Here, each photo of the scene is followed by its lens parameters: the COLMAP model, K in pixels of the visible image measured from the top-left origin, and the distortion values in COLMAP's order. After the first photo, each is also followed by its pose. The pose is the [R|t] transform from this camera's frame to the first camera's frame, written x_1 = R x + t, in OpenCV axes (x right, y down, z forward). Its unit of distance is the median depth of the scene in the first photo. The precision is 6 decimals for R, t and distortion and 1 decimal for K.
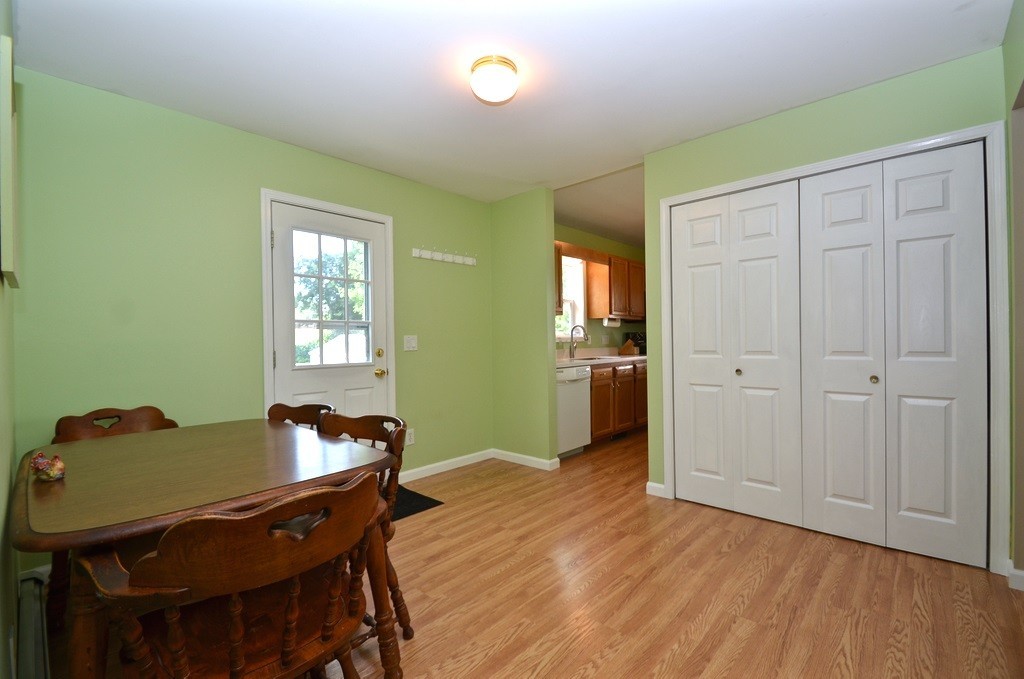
lens RADIAL K [[443.5, 0, 518.0], [0, 443.5, 342.7], [0, 0, 1]] dist [-0.001384, -0.000317]
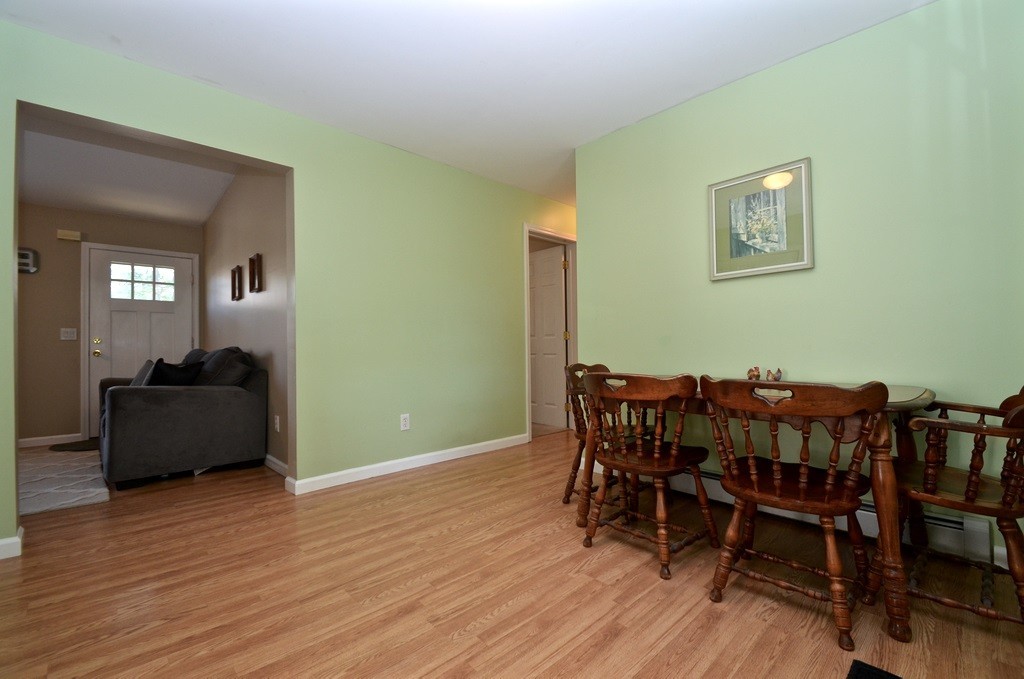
lens RADIAL K [[443.5, 0, 518.0], [0, 443.5, 342.7], [0, 0, 1]] dist [-0.001384, -0.000317]
pose [[-0.997720, 0.026916, 0.061882, -0.073685], [0.026637, 0.999631, -0.005329, 0.053945], [-0.062003, -0.003669, -0.998069, 1.117646]]
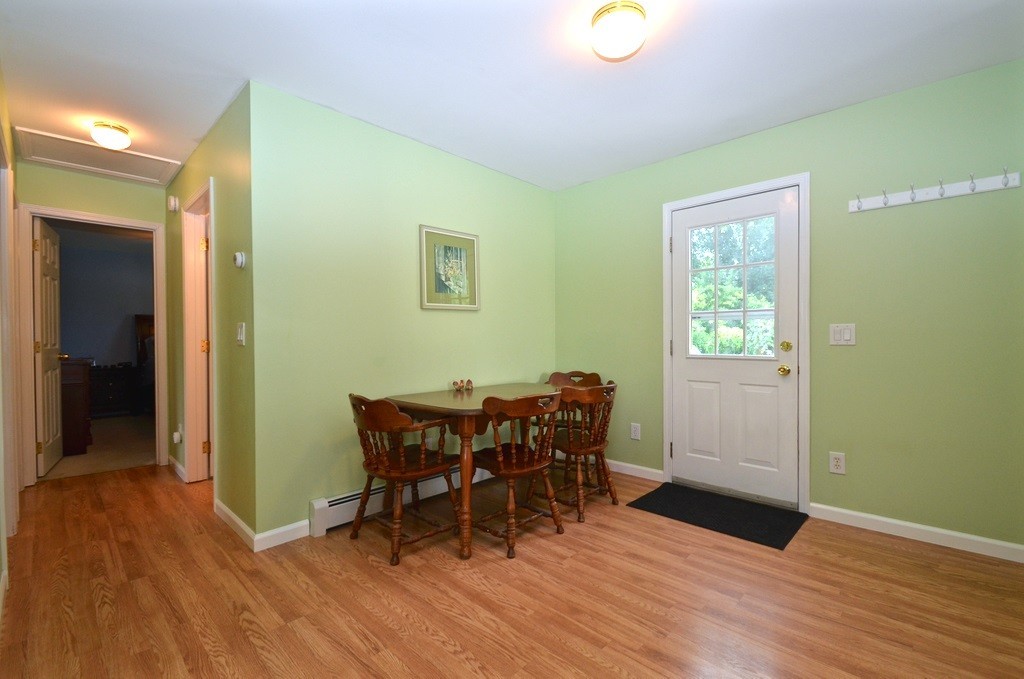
lens RADIAL K [[443.5, 0, 518.0], [0, 443.5, 342.7], [0, 0, 1]] dist [-0.001384, -0.000317]
pose [[-0.020402, 0.023637, -0.999512, 0.529823], [-0.000382, 0.999720, 0.023650, -0.002612], [0.999792, 0.000865, -0.020388, 0.524953]]
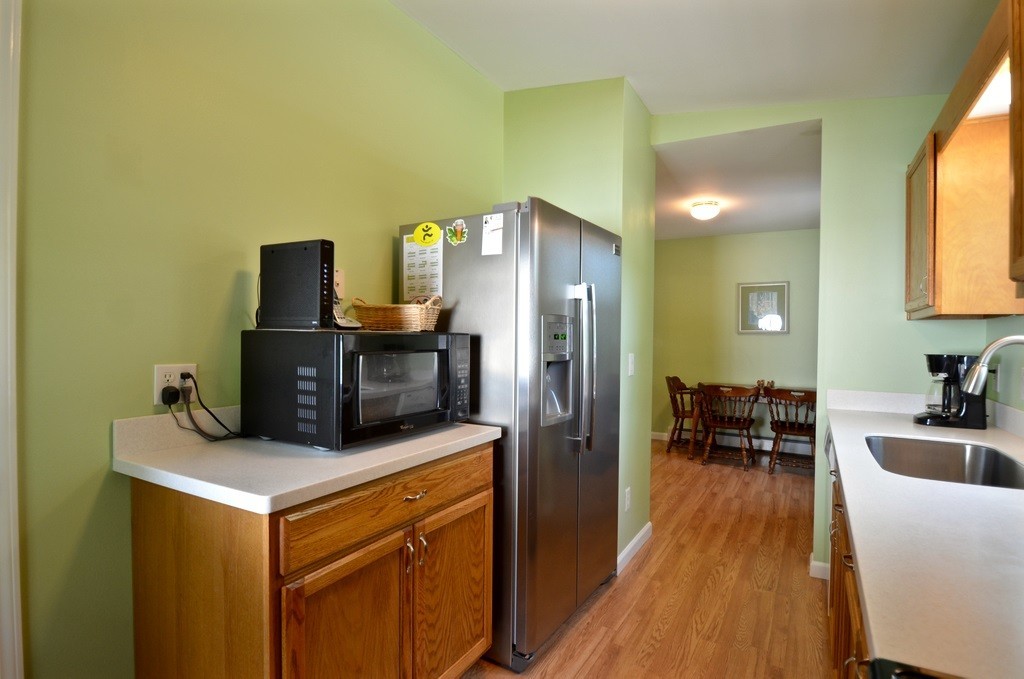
lens RADIAL K [[517.9, 0, 512.0], [0, 517.9, 339.5], [0, 0, 1]] dist [0.000356, -0.013147]
pose [[-0.977700, 0.007196, -0.209885, 0.743436], [0.003176, 0.999805, 0.019485, -0.067875], [0.209985, 0.018384, -0.977532, 1.863121]]
